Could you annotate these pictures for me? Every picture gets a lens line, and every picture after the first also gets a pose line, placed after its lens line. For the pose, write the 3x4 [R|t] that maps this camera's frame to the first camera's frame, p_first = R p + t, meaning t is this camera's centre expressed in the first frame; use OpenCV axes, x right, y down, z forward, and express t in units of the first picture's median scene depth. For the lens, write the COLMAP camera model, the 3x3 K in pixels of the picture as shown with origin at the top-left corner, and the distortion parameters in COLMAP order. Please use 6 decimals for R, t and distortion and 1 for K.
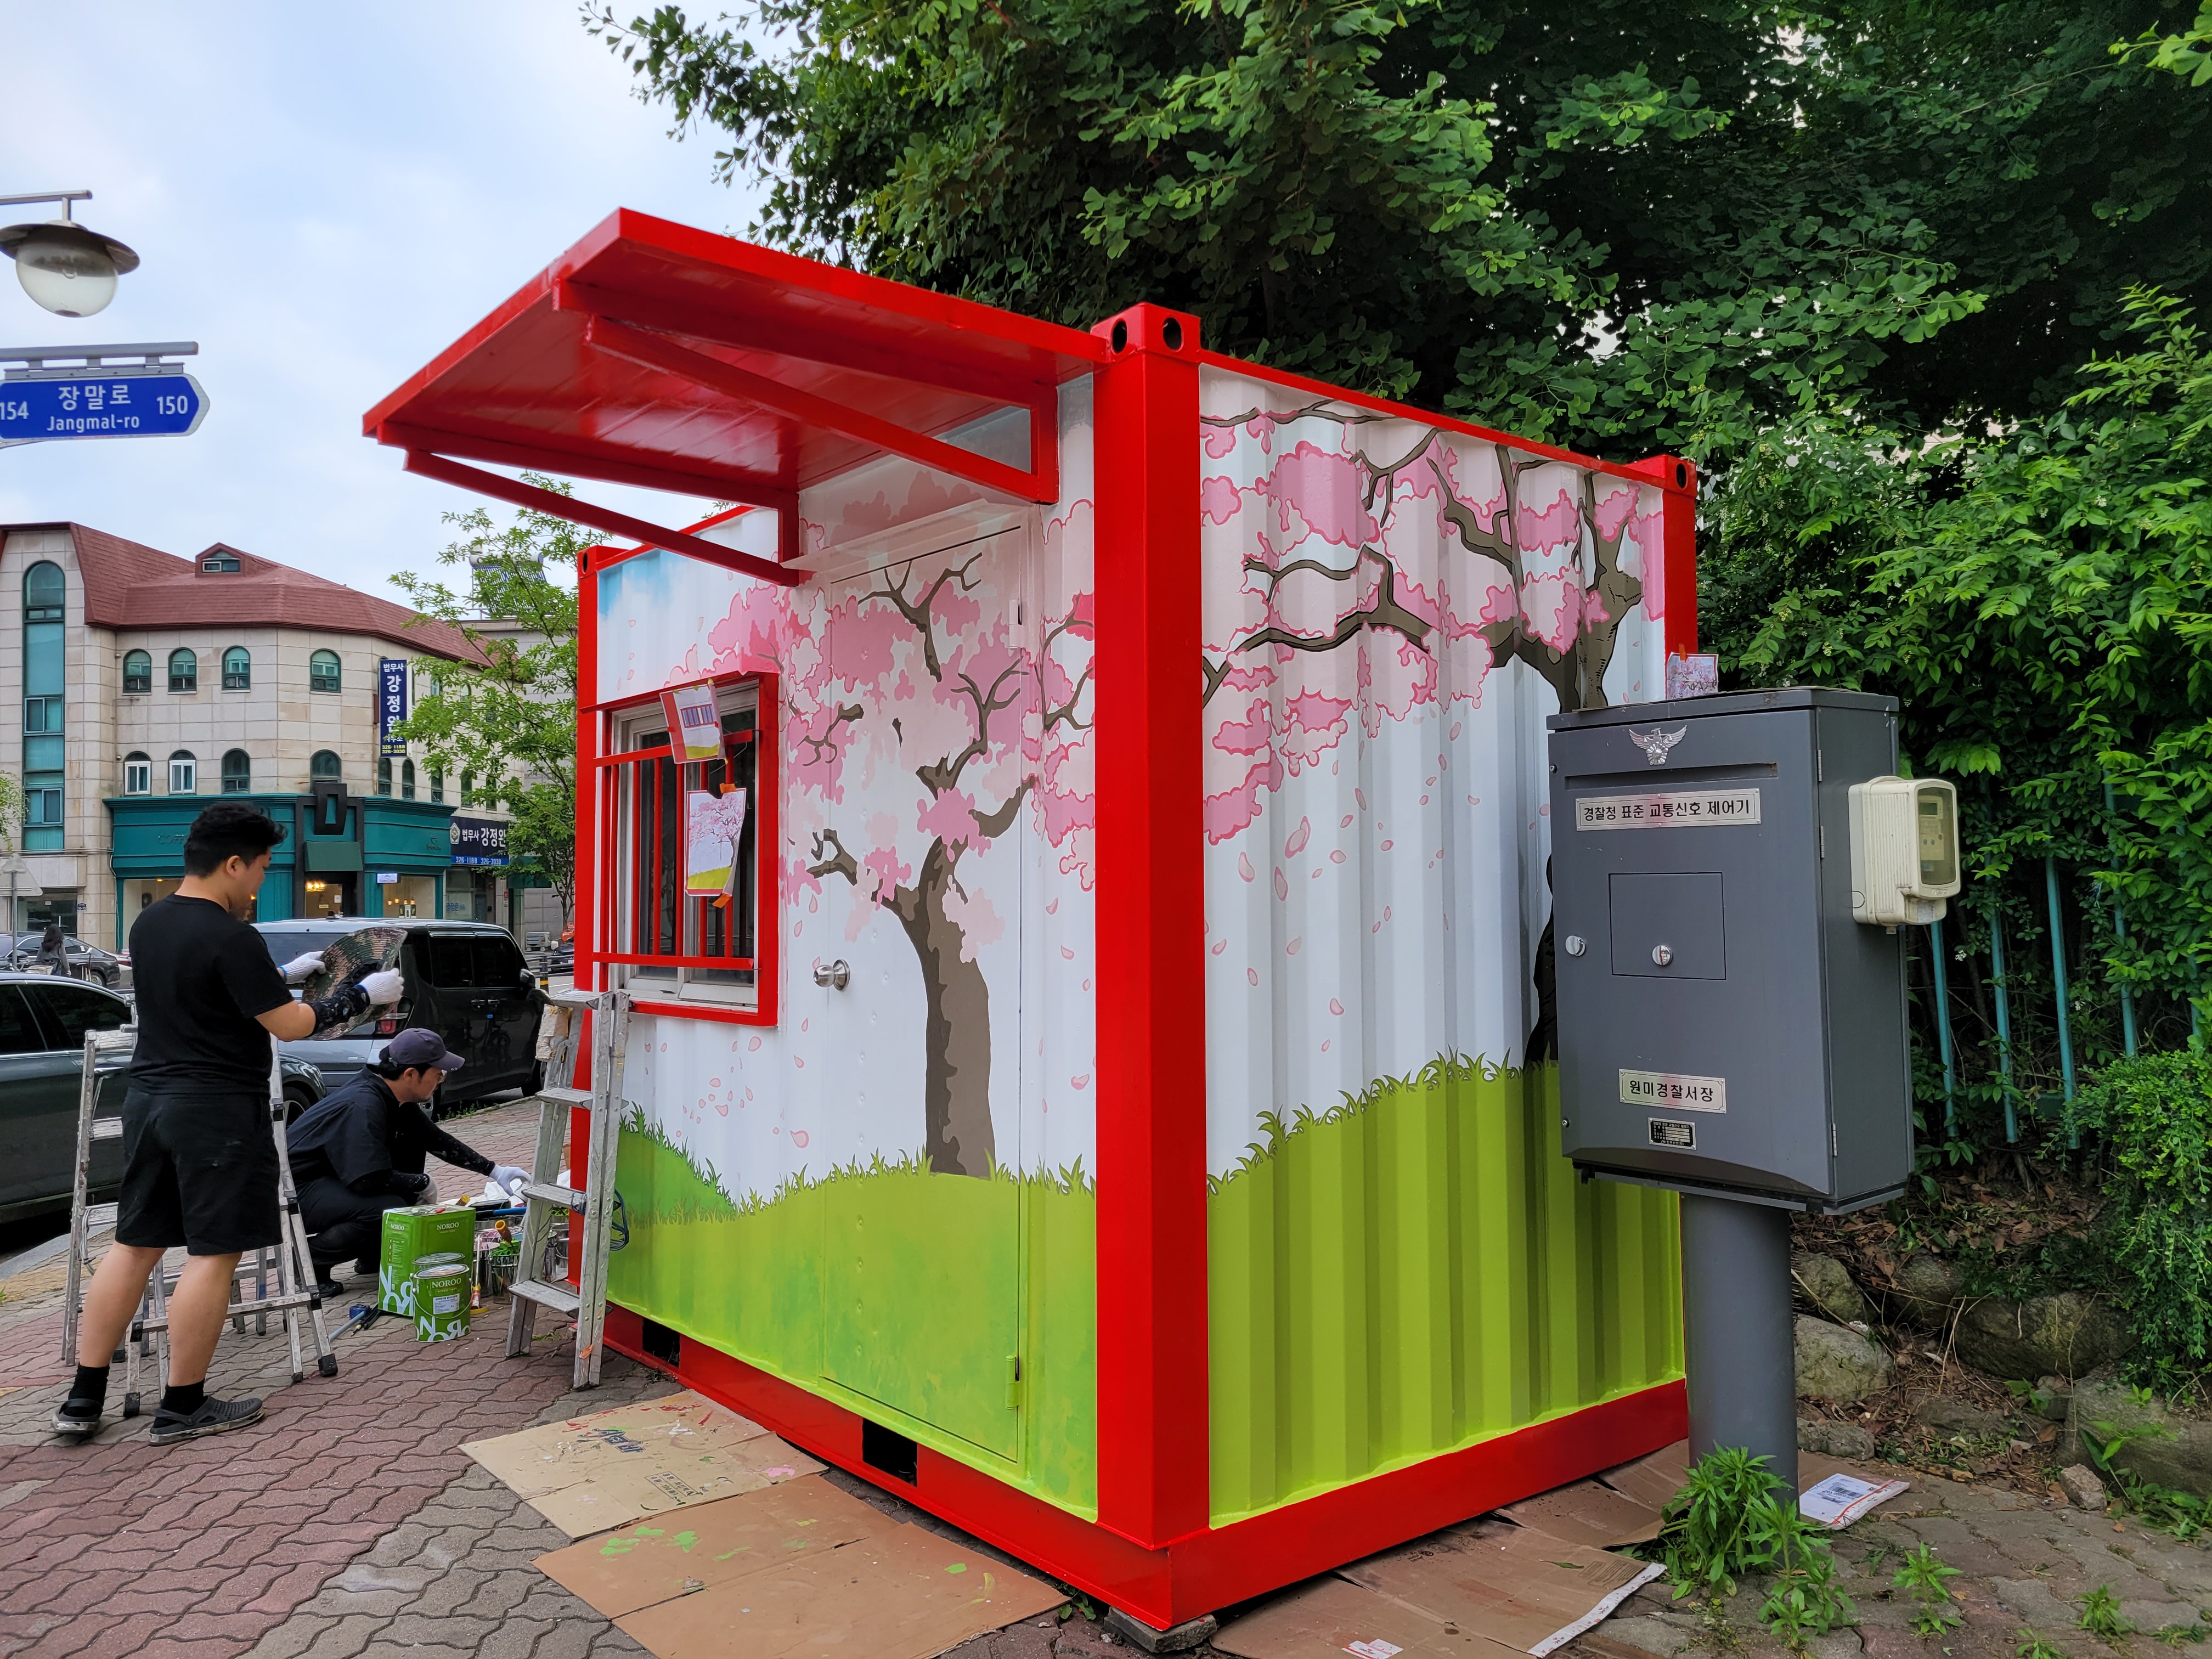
lens RADIAL K [[1631.1, 0, 1117.0], [0, 1631.1, 837.2], [0, 0, 1]] dist [0.072926, -0.057033]
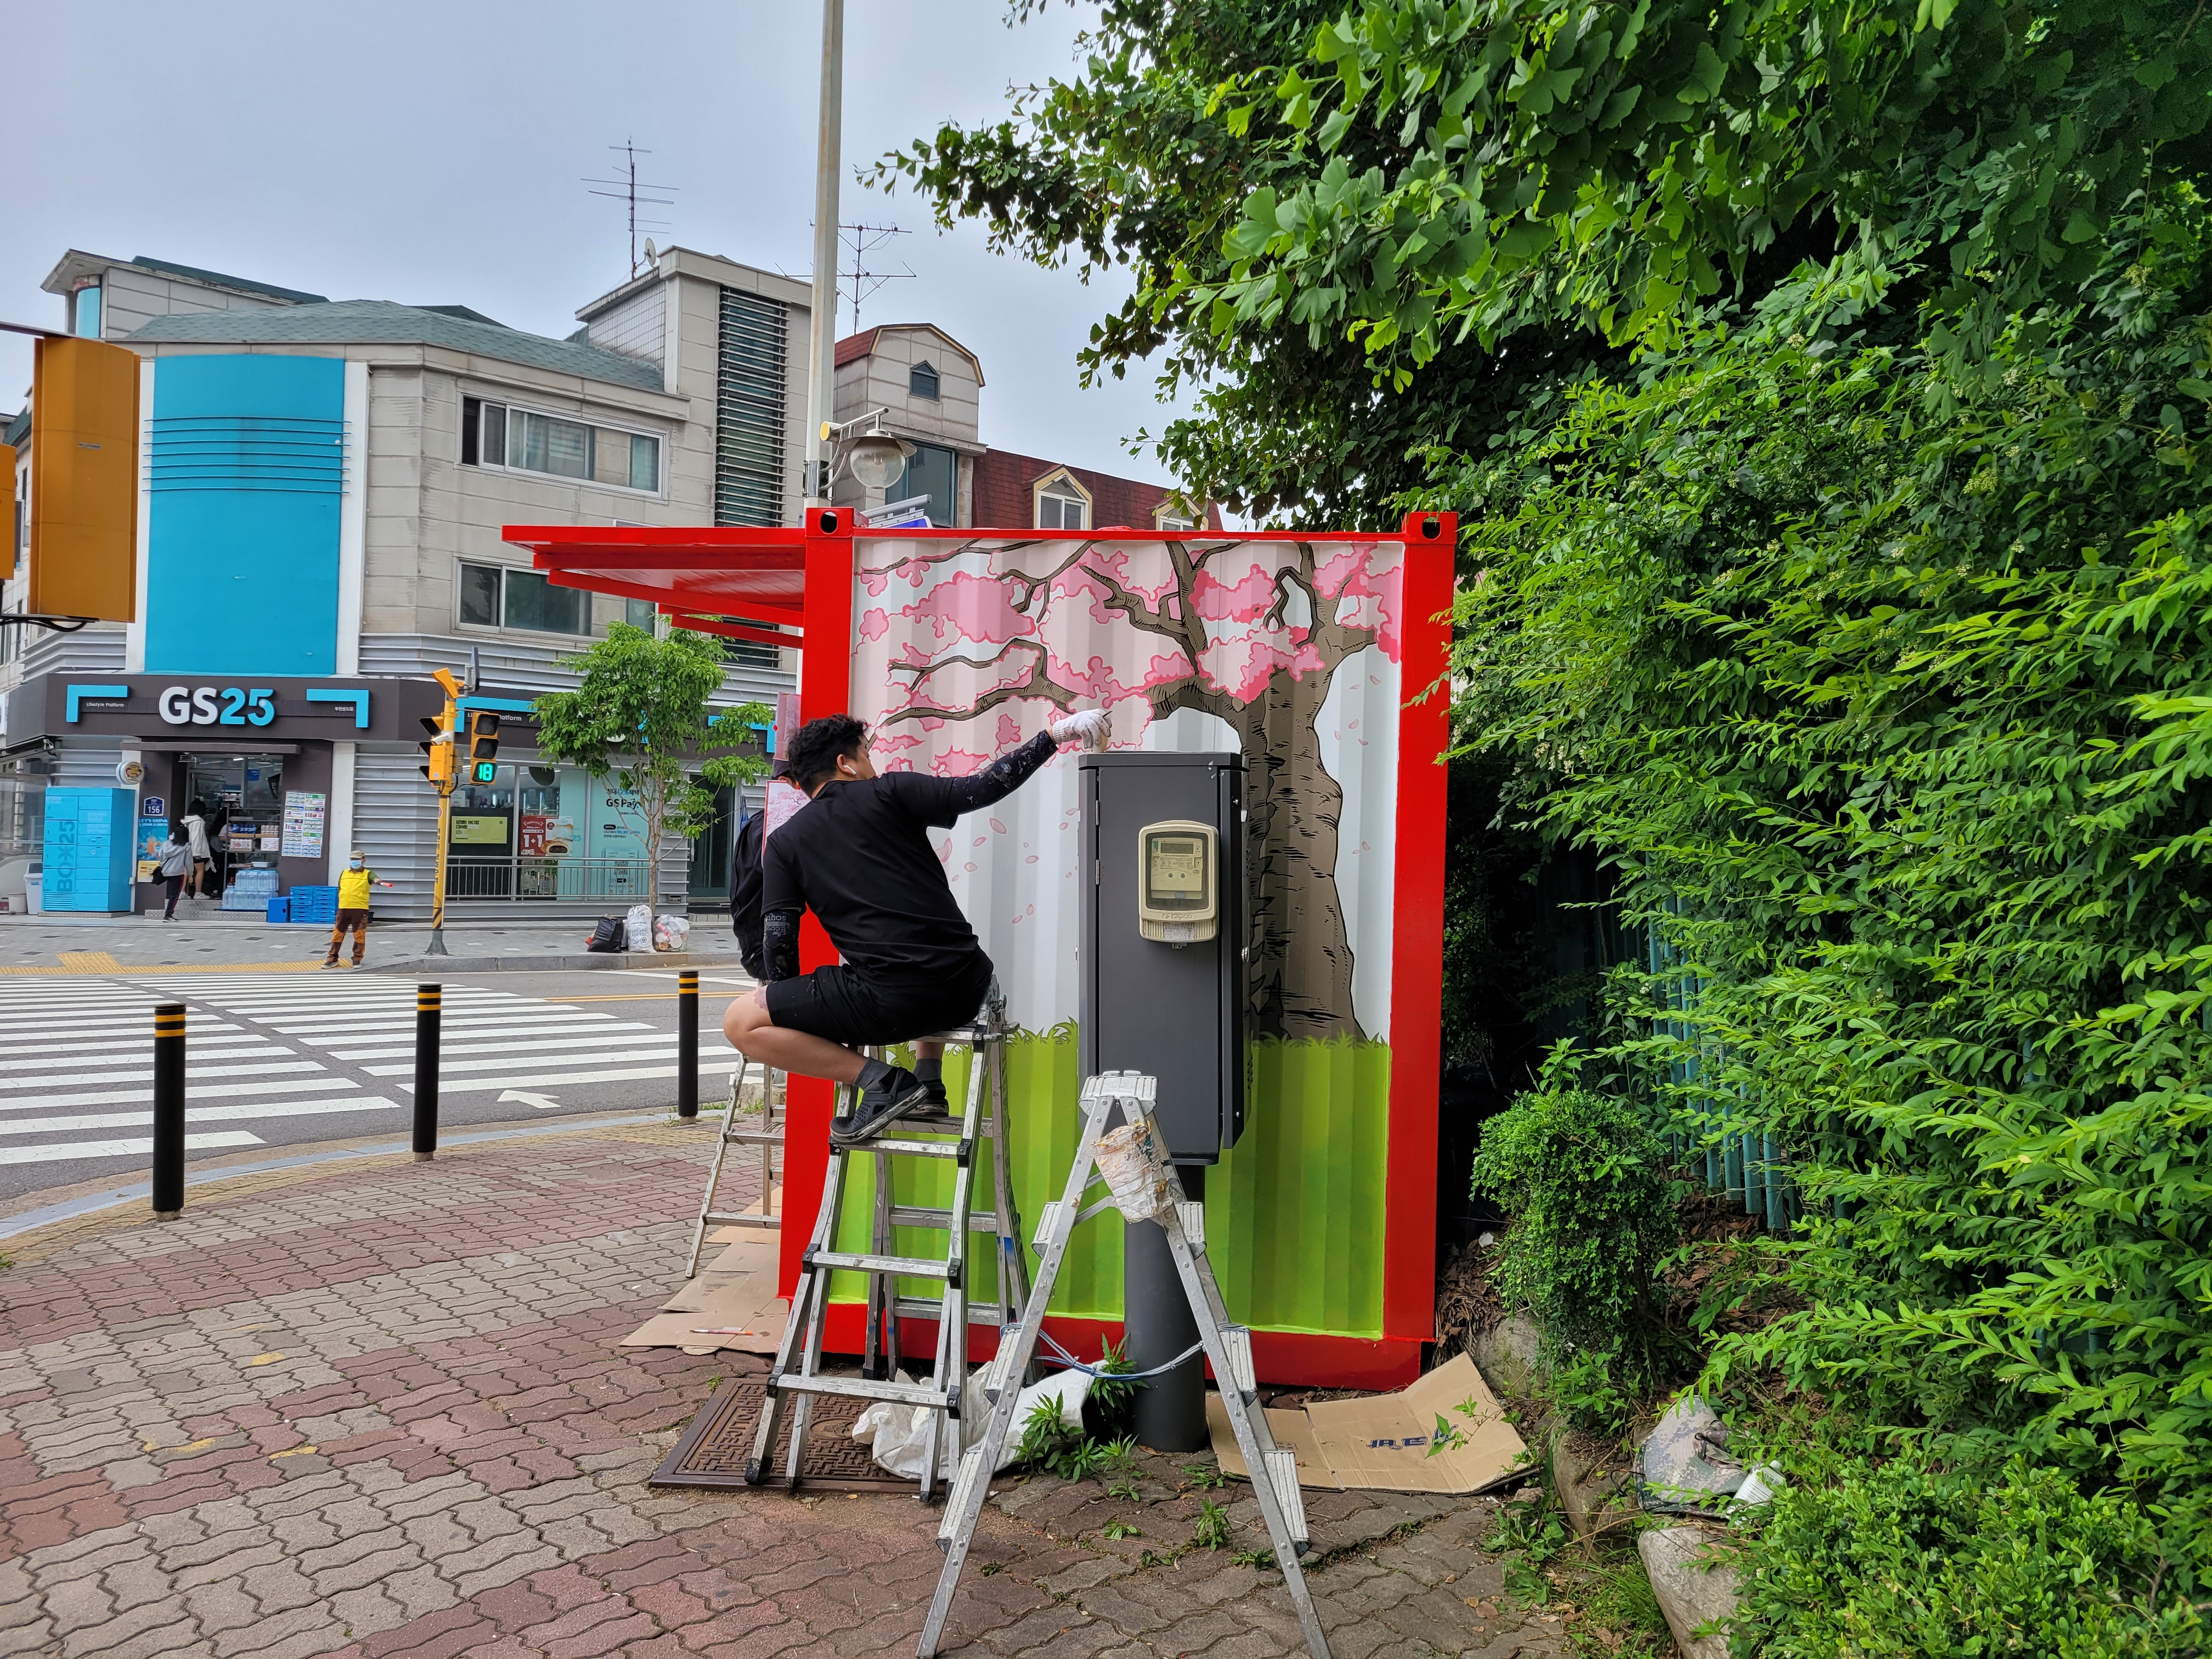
lens RADIAL K [[1637.4, 0, 1116.8], [0, 1637.4, 815.6], [0, 0, 1]] dist [0.066794, -0.052218]
pose [[0.704610, 0.017849, -0.709370, 1.065465], [-0.006019, 0.999798, 0.019177, -0.052219], [0.709569, -0.009243, 0.704575, 0.087357]]
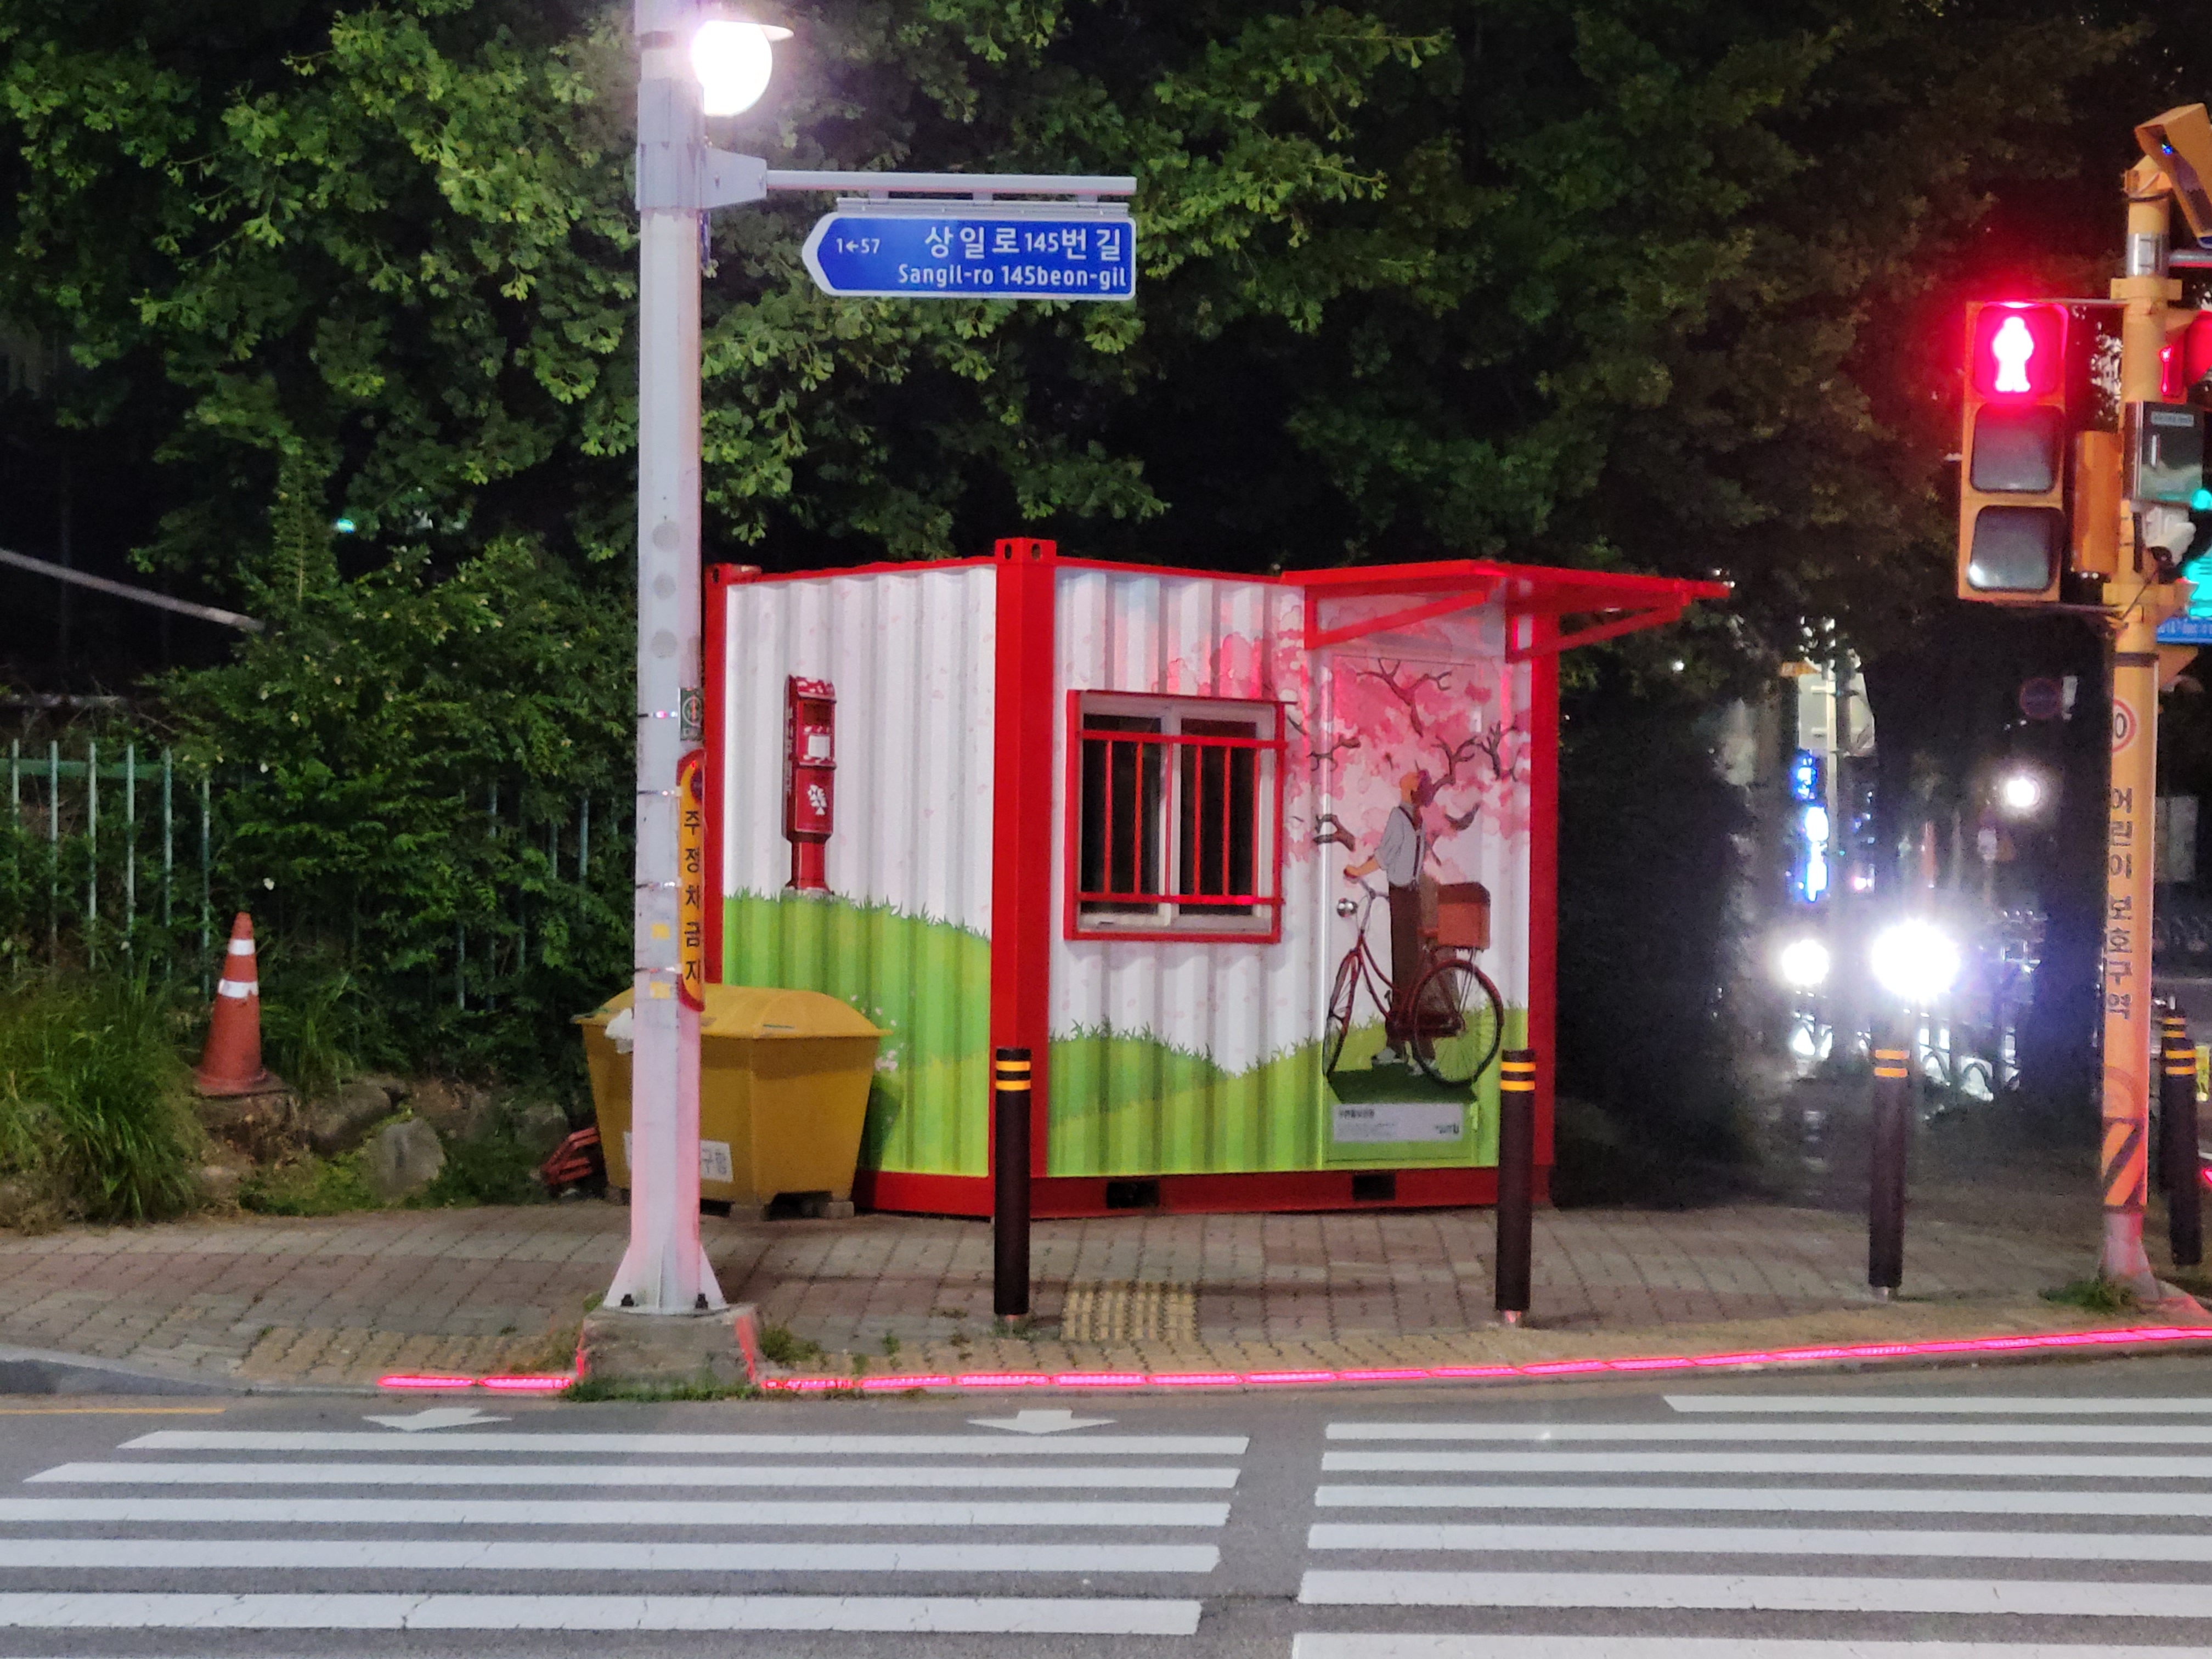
lens RADIAL K [[4942.7, 0, 1093.7], [0, 4942.7, 825.6], [0, 0, 1]] dist [-0.001826, 1.294822]
pose [[-0.040622, 0.030625, 0.998705, -5.056300], [-0.054126, 0.997995, -0.032805, 0.178953], [-0.997707, -0.055389, -0.038883, 1.464185]]
